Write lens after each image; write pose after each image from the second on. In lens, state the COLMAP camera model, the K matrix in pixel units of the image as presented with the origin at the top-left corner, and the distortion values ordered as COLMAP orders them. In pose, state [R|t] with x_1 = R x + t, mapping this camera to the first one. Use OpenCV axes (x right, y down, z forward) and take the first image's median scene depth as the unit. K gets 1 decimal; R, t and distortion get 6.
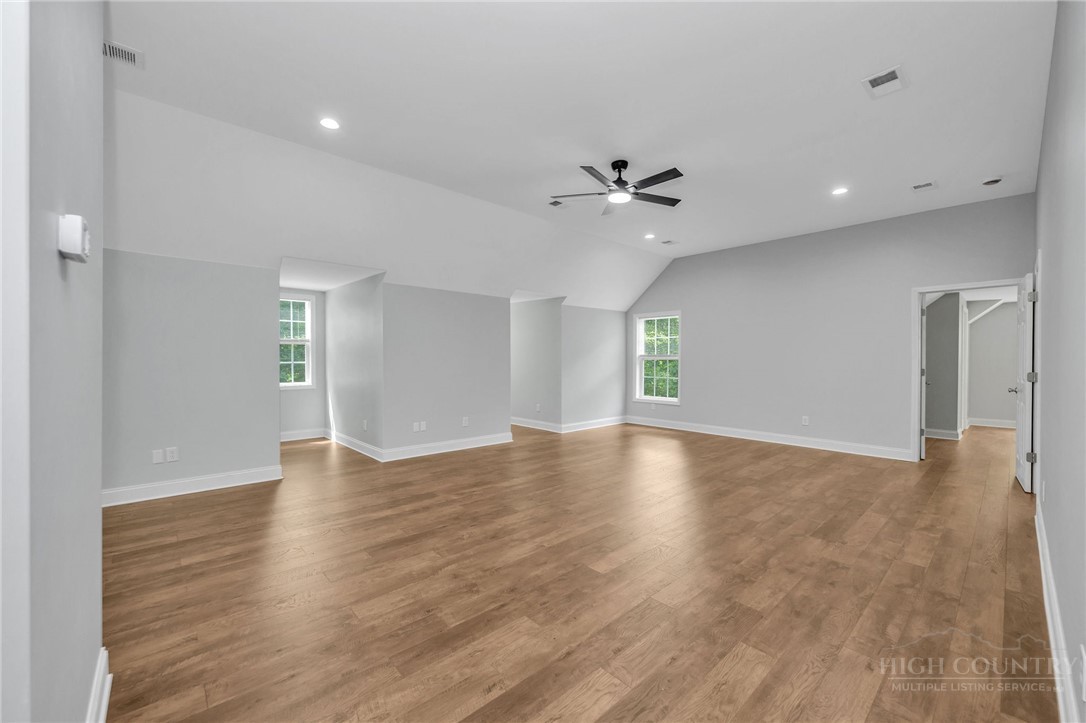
lens RADIAL K [[436.9, 0, 543.0], [0, 436.9, 361.5], [0, 0, 1]] dist [-0.000401, 0.000164]
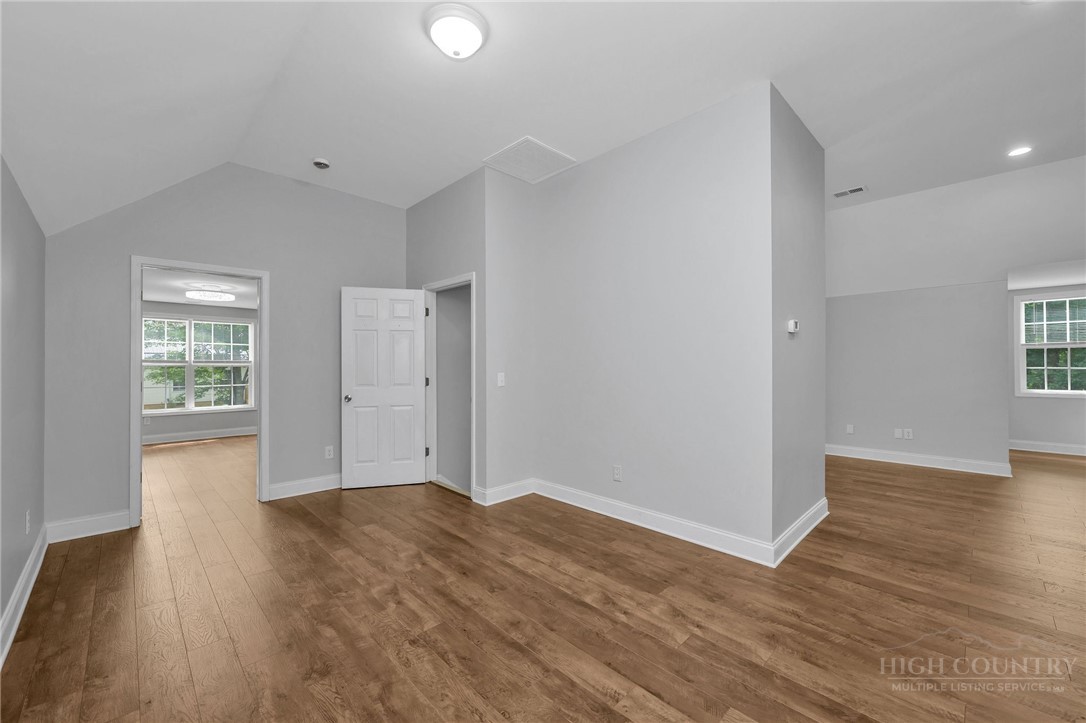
lens RADIAL K [[436.9, 0, 543.0], [0, 436.9, 361.5], [0, 0, 1]] dist [-0.000401, 0.000164]
pose [[0.057942, -0.008836, -0.998281, 0.583243], [-0.002901, 0.999955, -0.009019, 0.001767], [0.998316, 0.003418, 0.057914, -0.284161]]
